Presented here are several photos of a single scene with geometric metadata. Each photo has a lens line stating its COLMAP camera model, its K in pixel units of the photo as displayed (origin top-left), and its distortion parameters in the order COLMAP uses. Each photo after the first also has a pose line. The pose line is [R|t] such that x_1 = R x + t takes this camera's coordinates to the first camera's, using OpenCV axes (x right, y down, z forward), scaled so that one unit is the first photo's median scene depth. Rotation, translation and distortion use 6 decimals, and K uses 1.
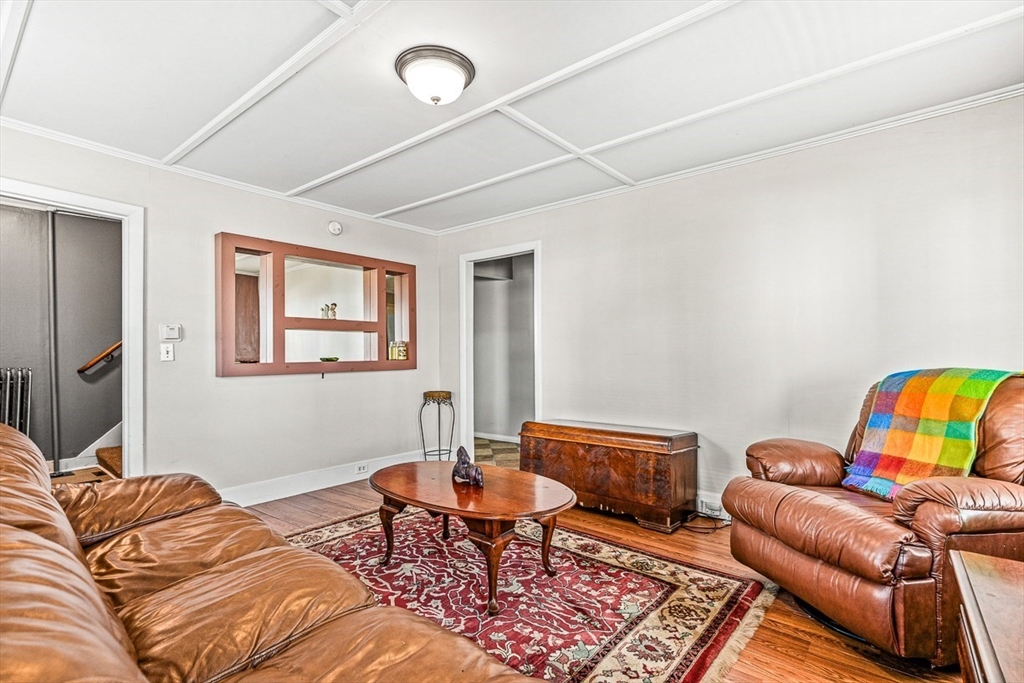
lens RADIAL K [[476.9, 0, 513.8], [0, 476.9, 343.1], [0, 0, 1]] dist [0.007745, -0.001177]
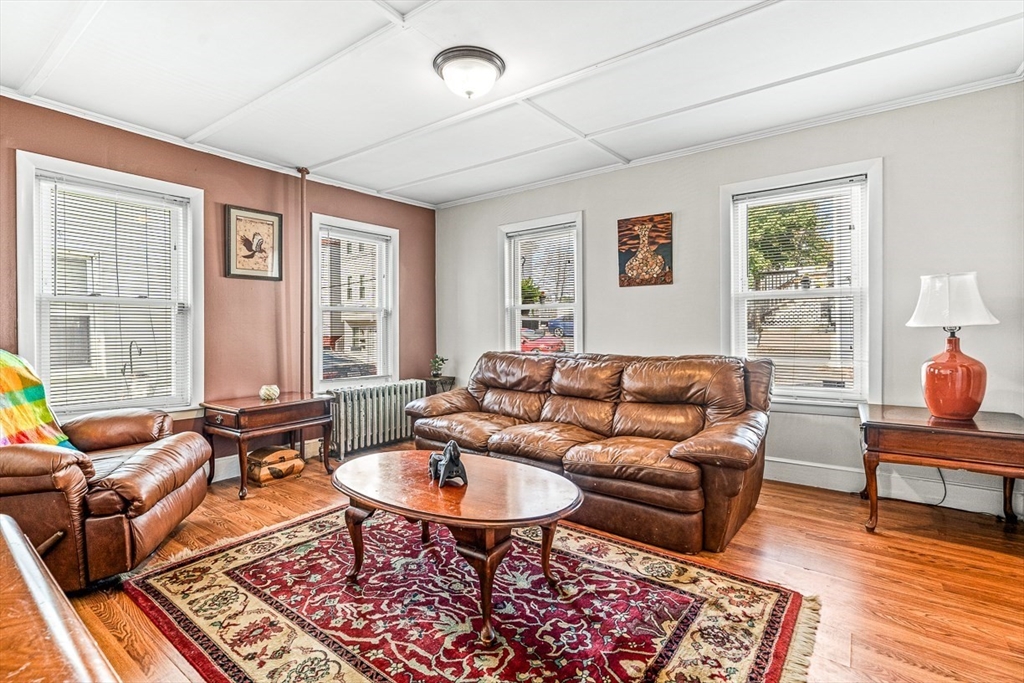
lens RADIAL K [[476.9, 0, 513.9], [0, 476.9, 326.6], [0, 0, 1]] dist [0.007745, -0.001177]
pose [[-0.998327, 0.012015, -0.056567, -0.165842], [0.013164, 0.999714, -0.019977, 0.042739], [0.056311, -0.020689, -0.998199, 1.819445]]
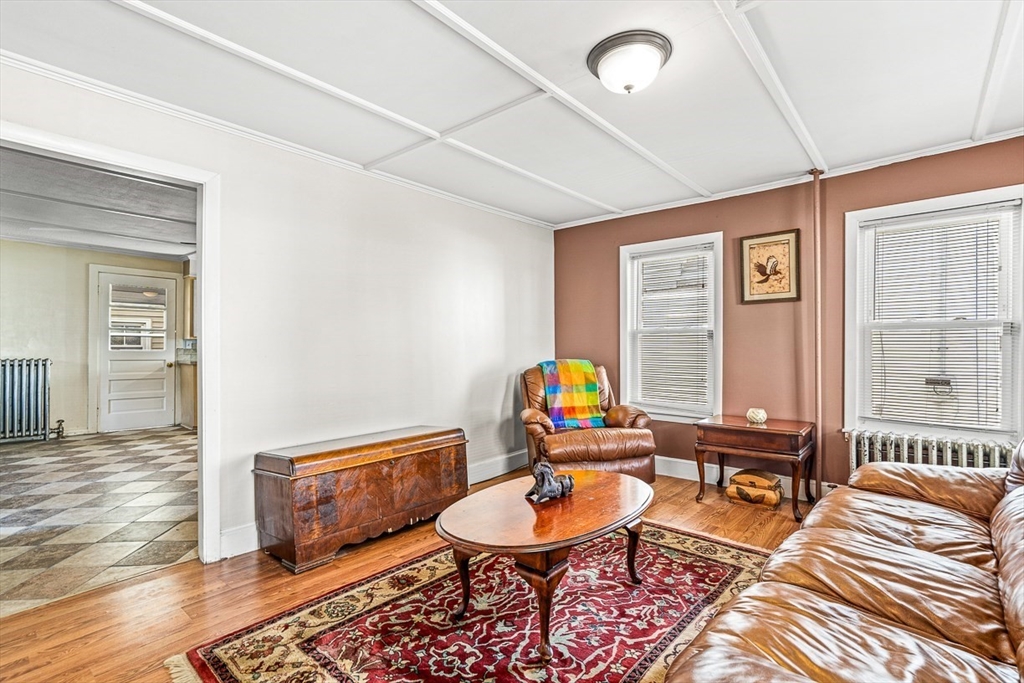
lens RADIAL K [[476.9, 0, 514.4], [0, 476.9, 347.2], [0, 0, 1]] dist [0.007745, -0.001177]
pose [[0.022443, 0.006221, 0.999729, -0.971303], [-0.015052, 0.999869, -0.005884, 0.014351], [-0.999635, -0.014916, 0.022534, 1.040805]]
